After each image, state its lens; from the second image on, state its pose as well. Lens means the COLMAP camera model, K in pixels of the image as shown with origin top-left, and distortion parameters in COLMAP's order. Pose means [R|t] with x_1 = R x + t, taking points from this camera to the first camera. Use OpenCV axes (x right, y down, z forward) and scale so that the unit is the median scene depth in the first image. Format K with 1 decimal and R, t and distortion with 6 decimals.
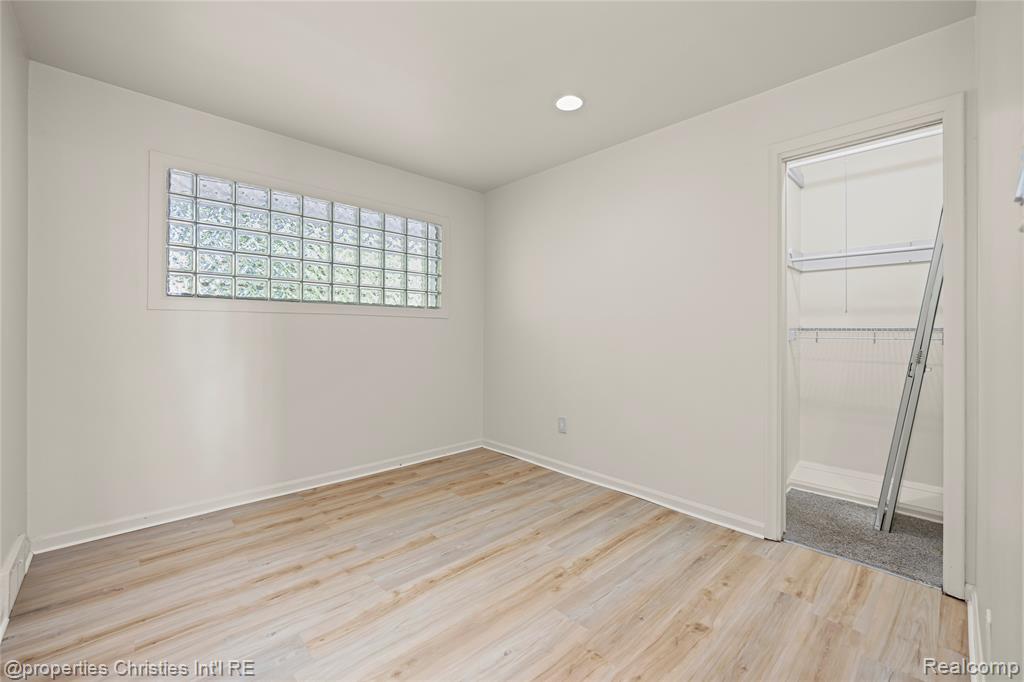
lens RADIAL K [[434.6, 0, 509.5], [0, 434.6, 336.0], [0, 0, 1]] dist [0.002783, -0.000087]
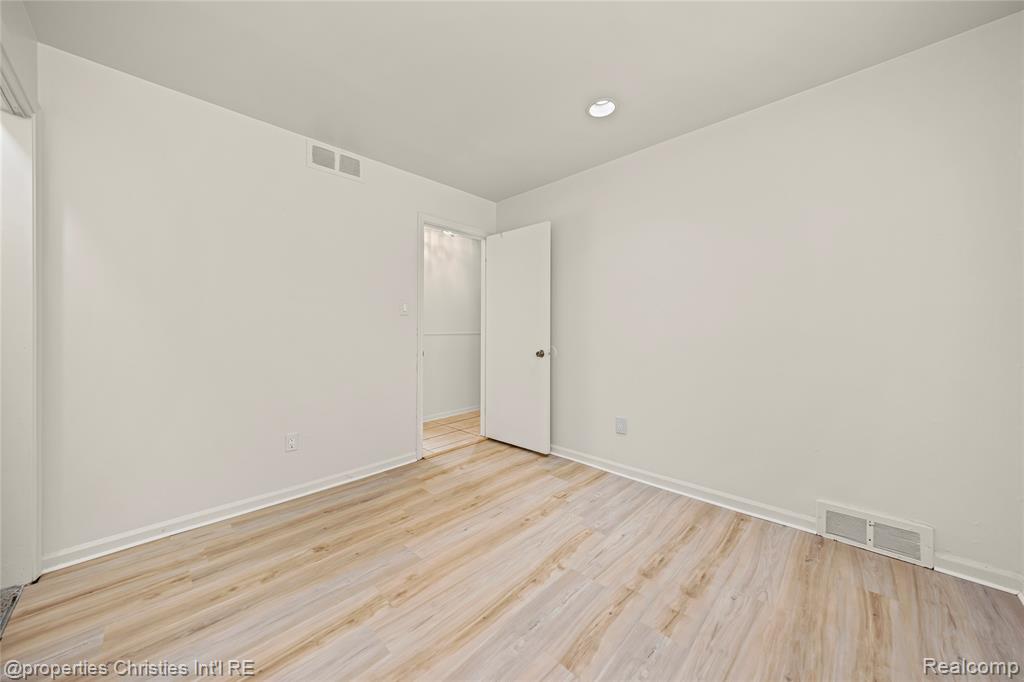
lens RADIAL K [[347.5, 0, 512.1], [0, 347.5, 334.0], [0, 0, 1]] dist [0.000962, -0.000030]
pose [[-0.998219, -0.002390, -0.059606, -0.080299], [-0.003654, 0.999771, 0.021102, -0.019041], [0.059542, 0.021282, -0.997999, 1.816000]]
